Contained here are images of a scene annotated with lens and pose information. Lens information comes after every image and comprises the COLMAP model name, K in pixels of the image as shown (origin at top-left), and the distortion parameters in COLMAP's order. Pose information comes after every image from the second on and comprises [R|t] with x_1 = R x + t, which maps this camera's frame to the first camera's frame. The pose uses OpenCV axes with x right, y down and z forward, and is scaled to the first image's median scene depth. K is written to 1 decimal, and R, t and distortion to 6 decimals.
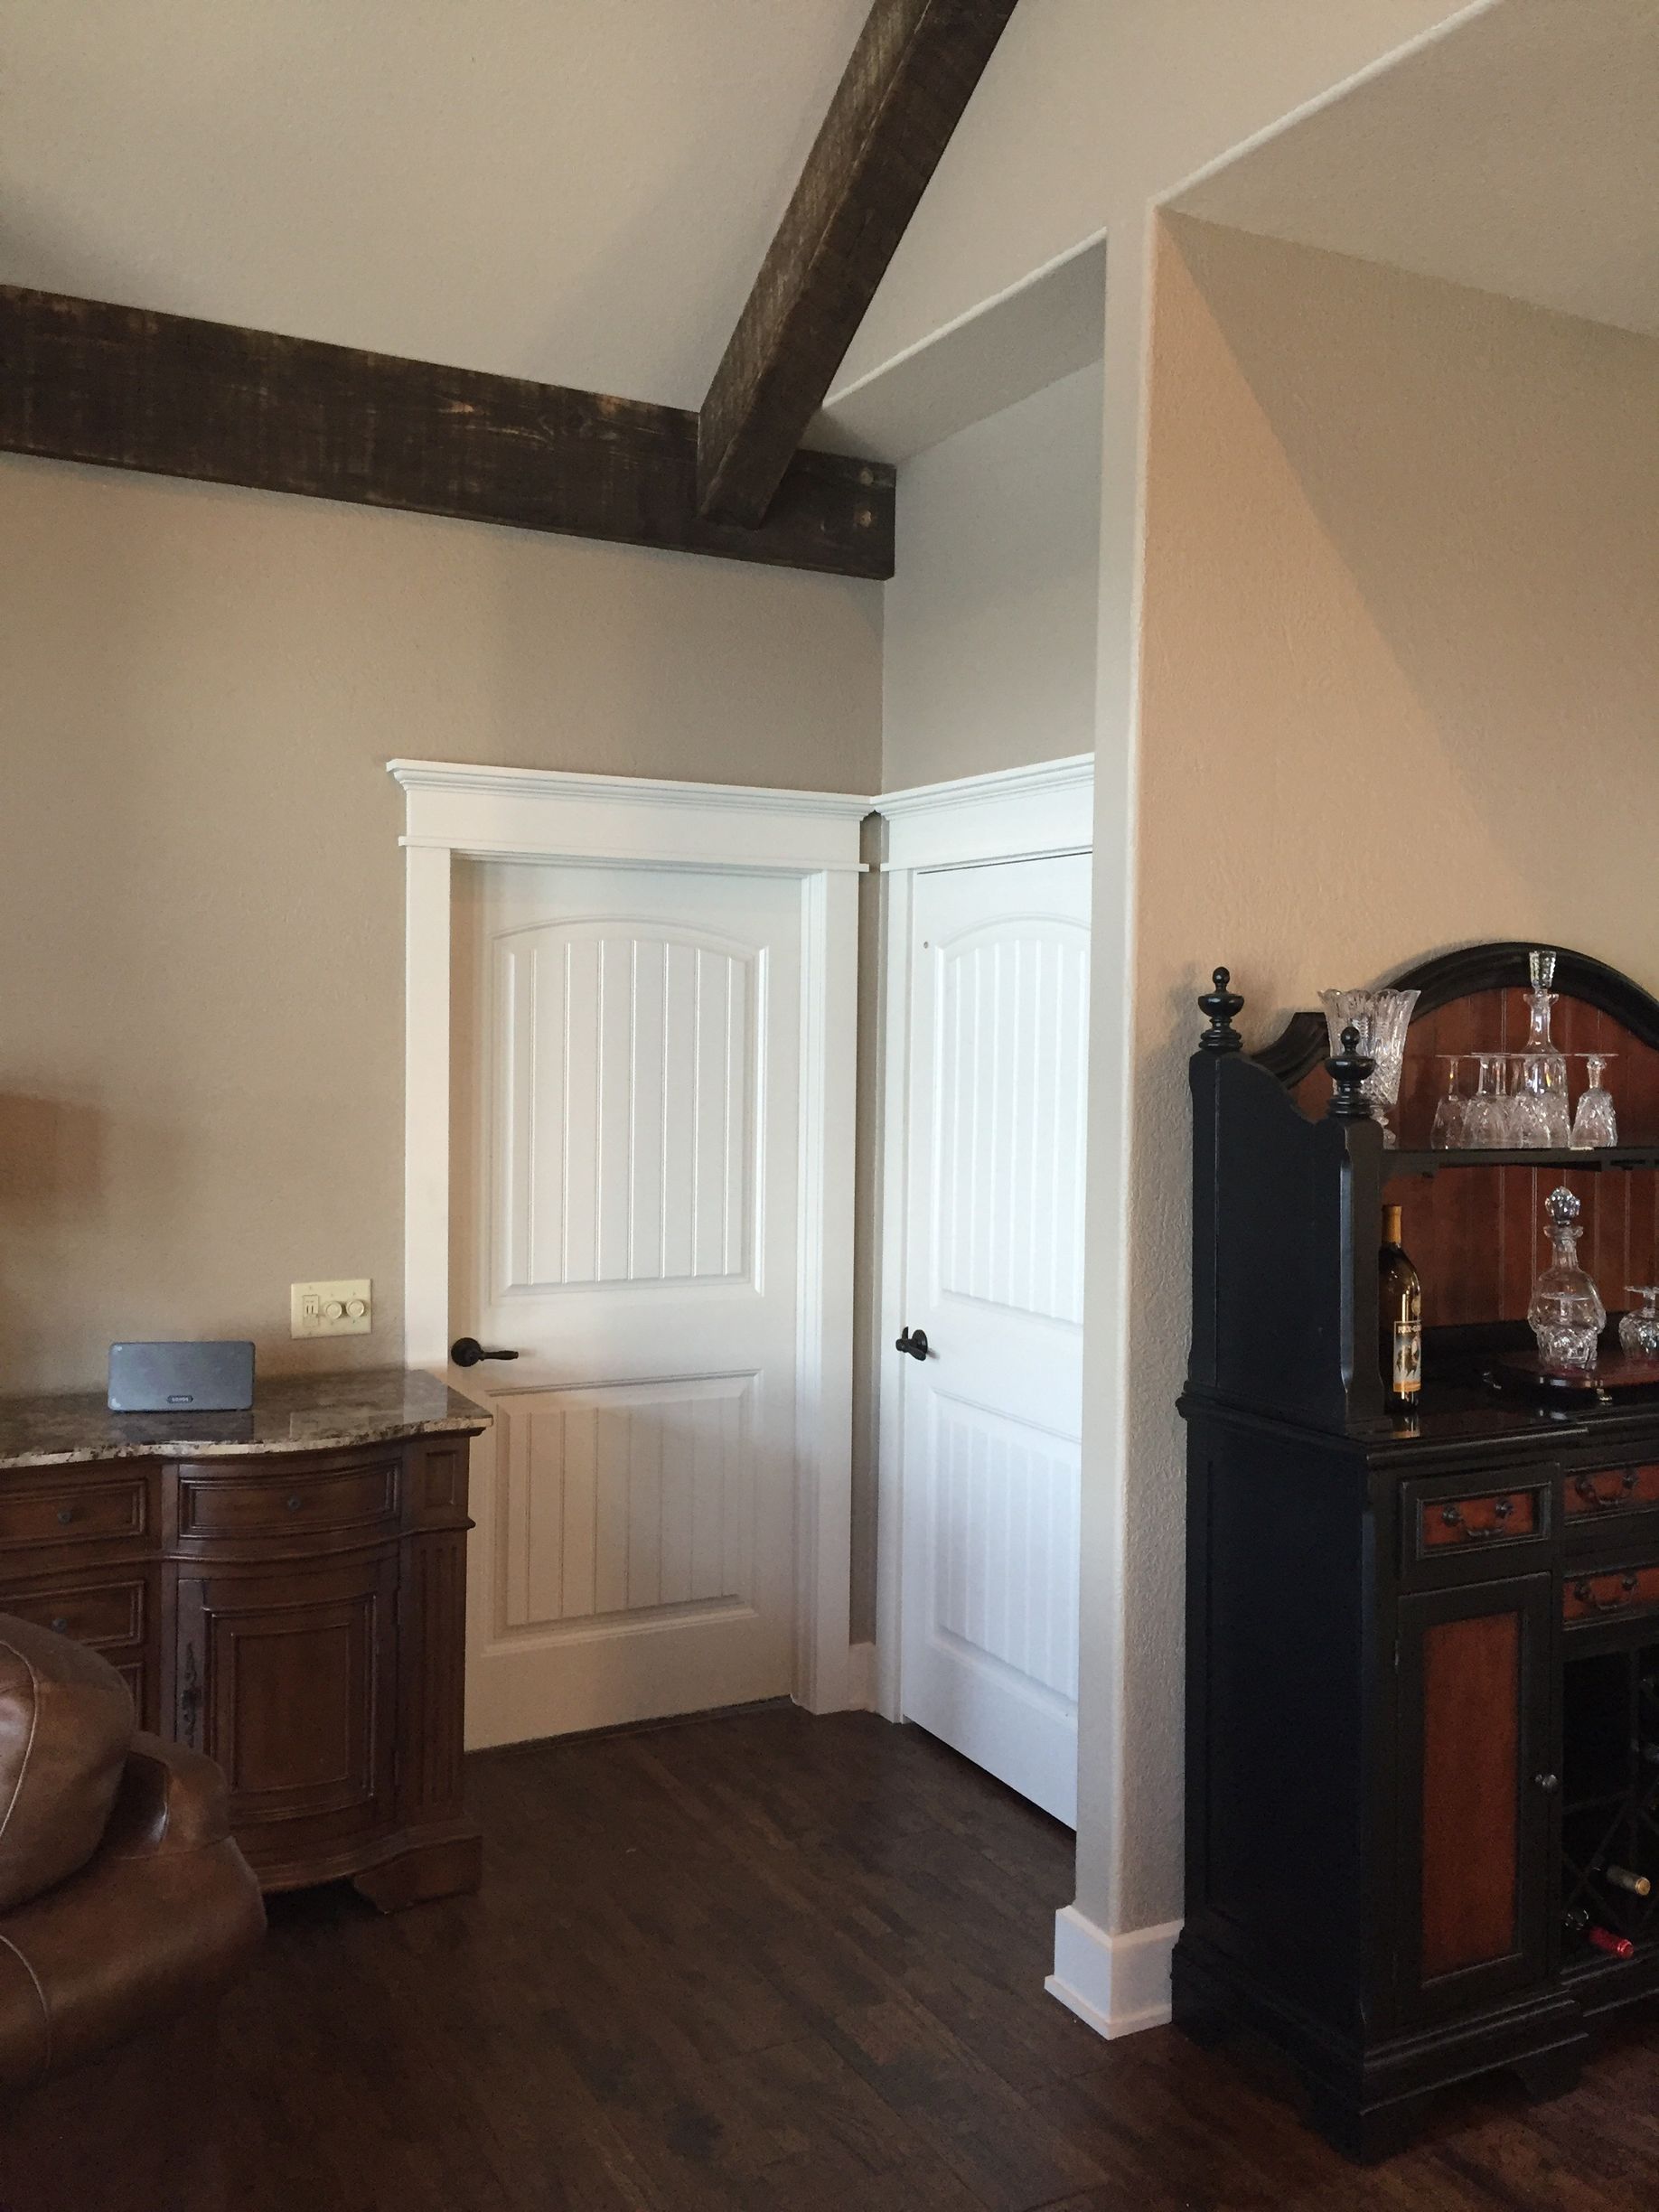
lens RADIAL K [[1888.5, 0, 829.5], [0, 1888.5, 1106.0], [0, 0, 1]] dist [0.084622, -0.106367]
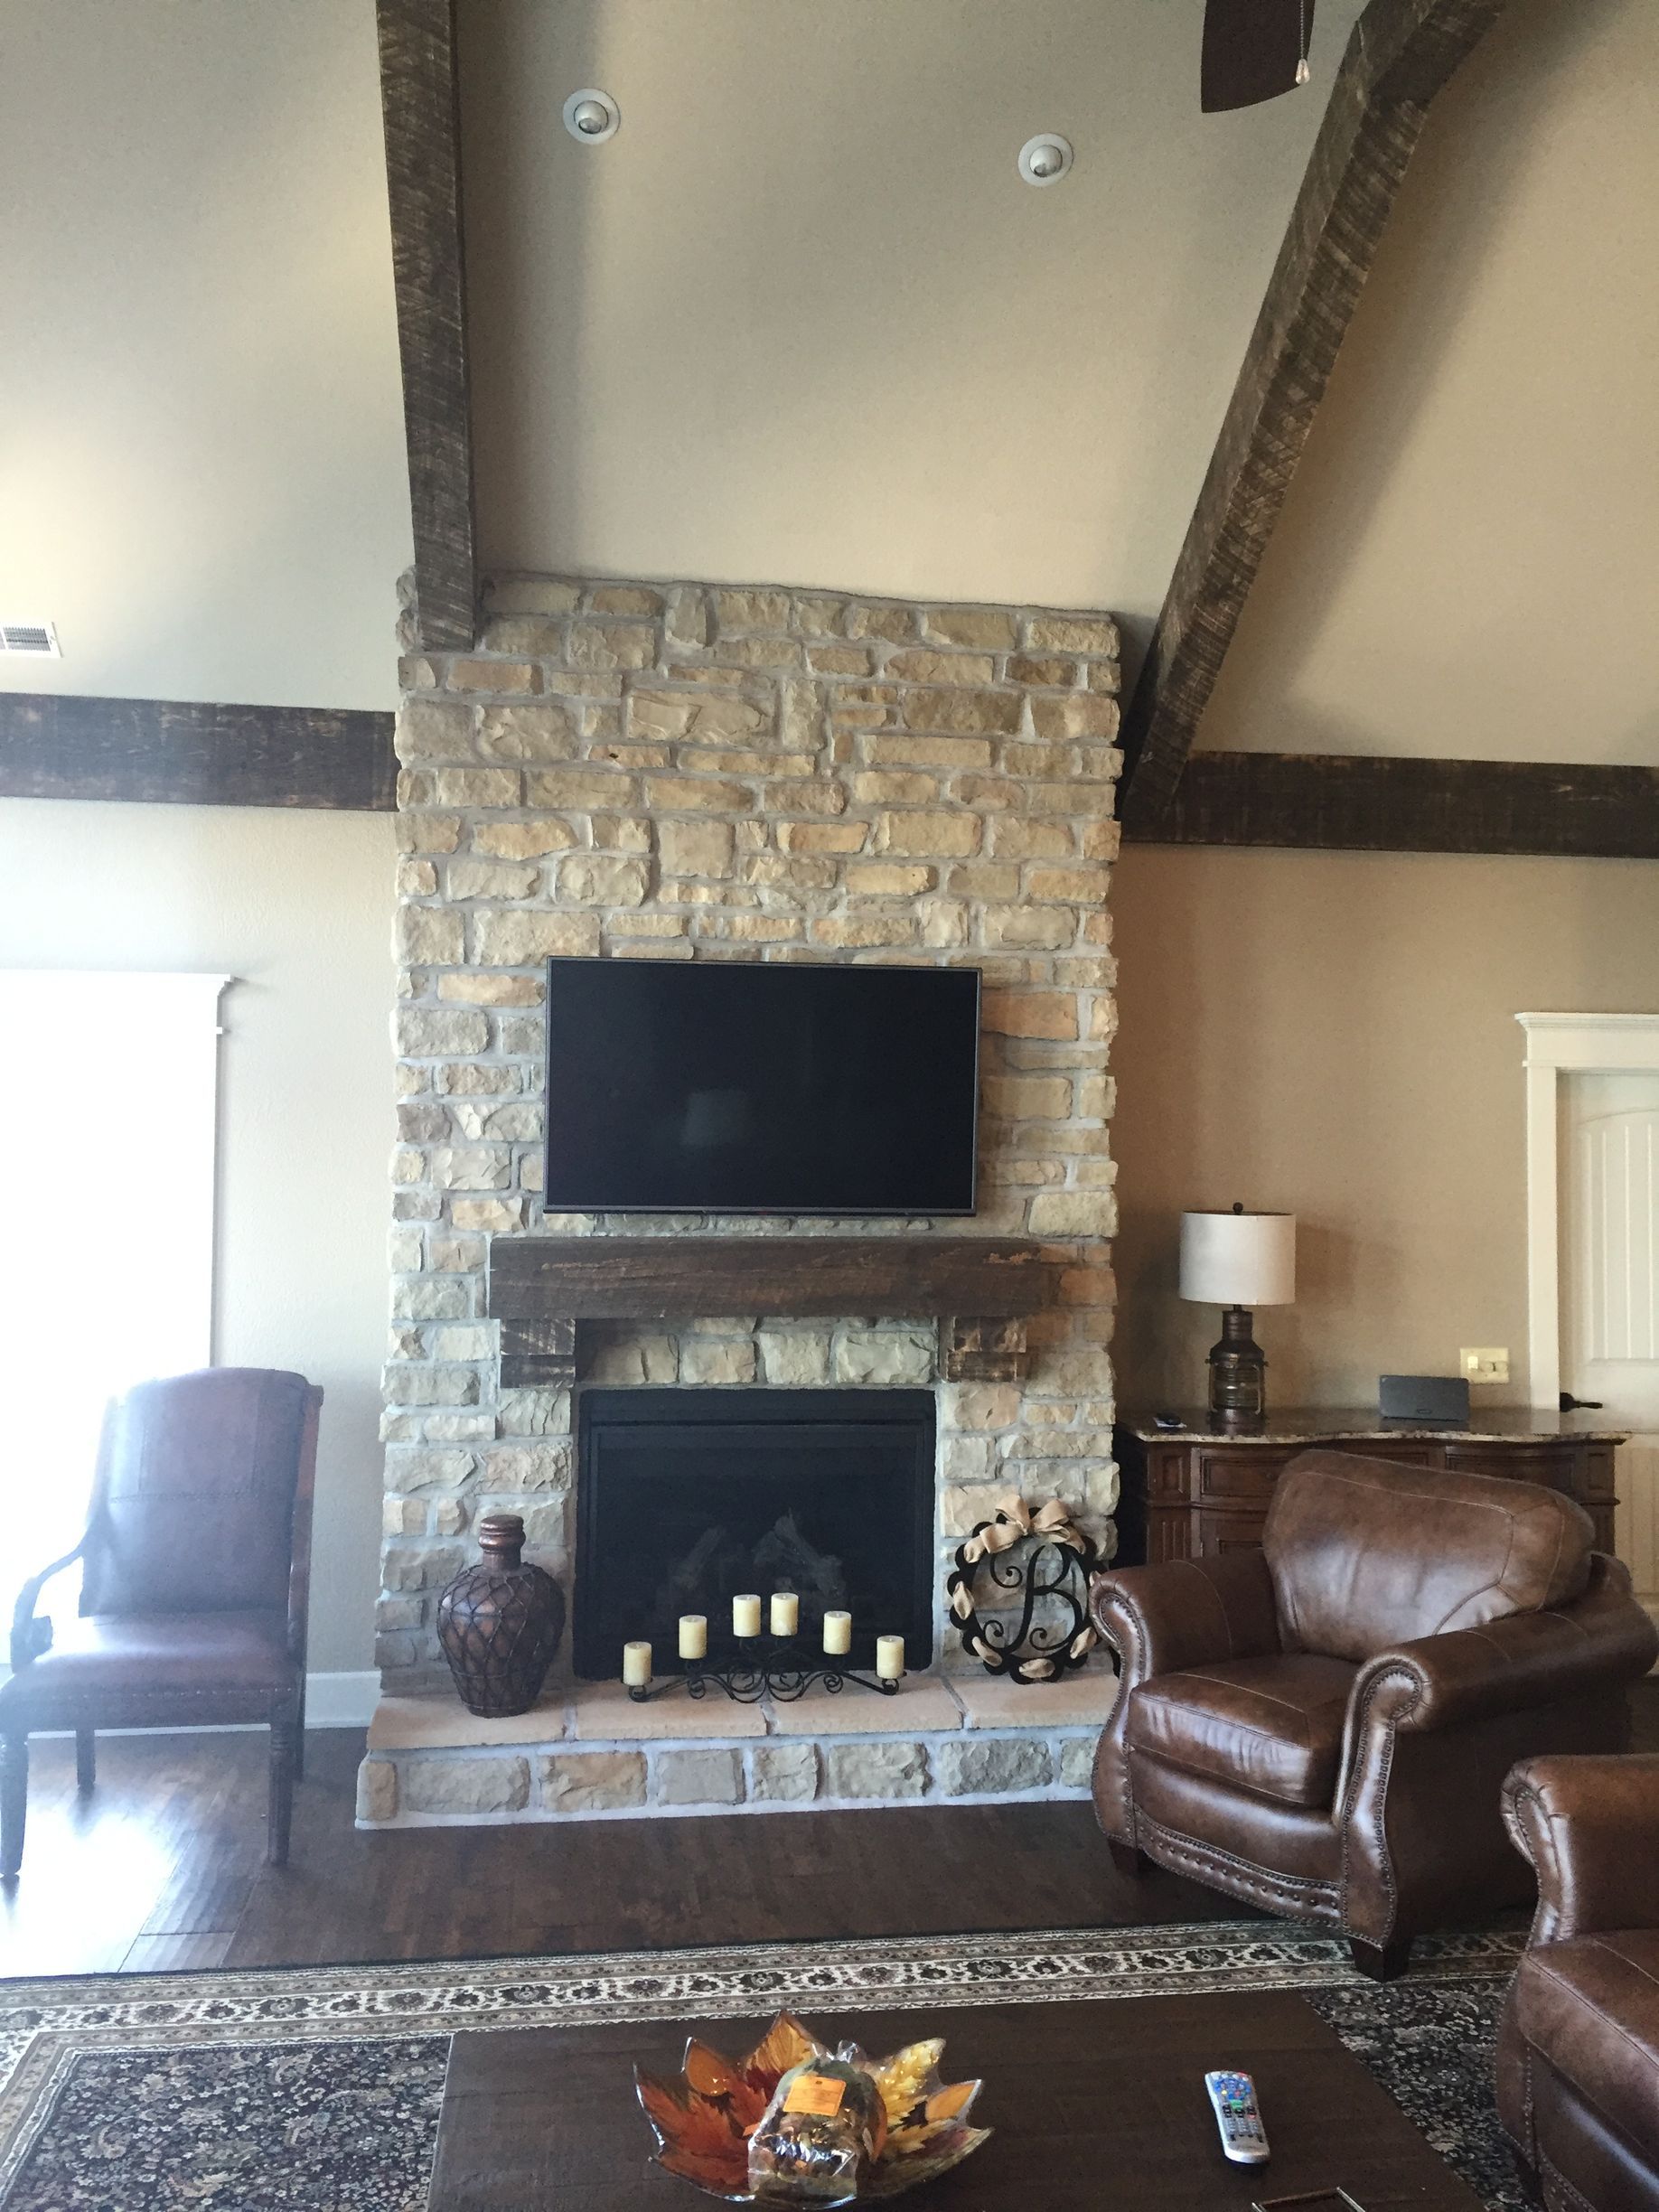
lens RADIAL K [[1888.5, 0, 829.5], [0, 1888.5, 1106.0], [0, 0, 1]] dist [0.084622, -0.106367]
pose [[0.943991, -0.017813, -0.329489, -0.250544], [-0.010474, 0.996421, -0.083876, 0.031485], [0.329804, 0.082629, 0.940426, -0.650504]]
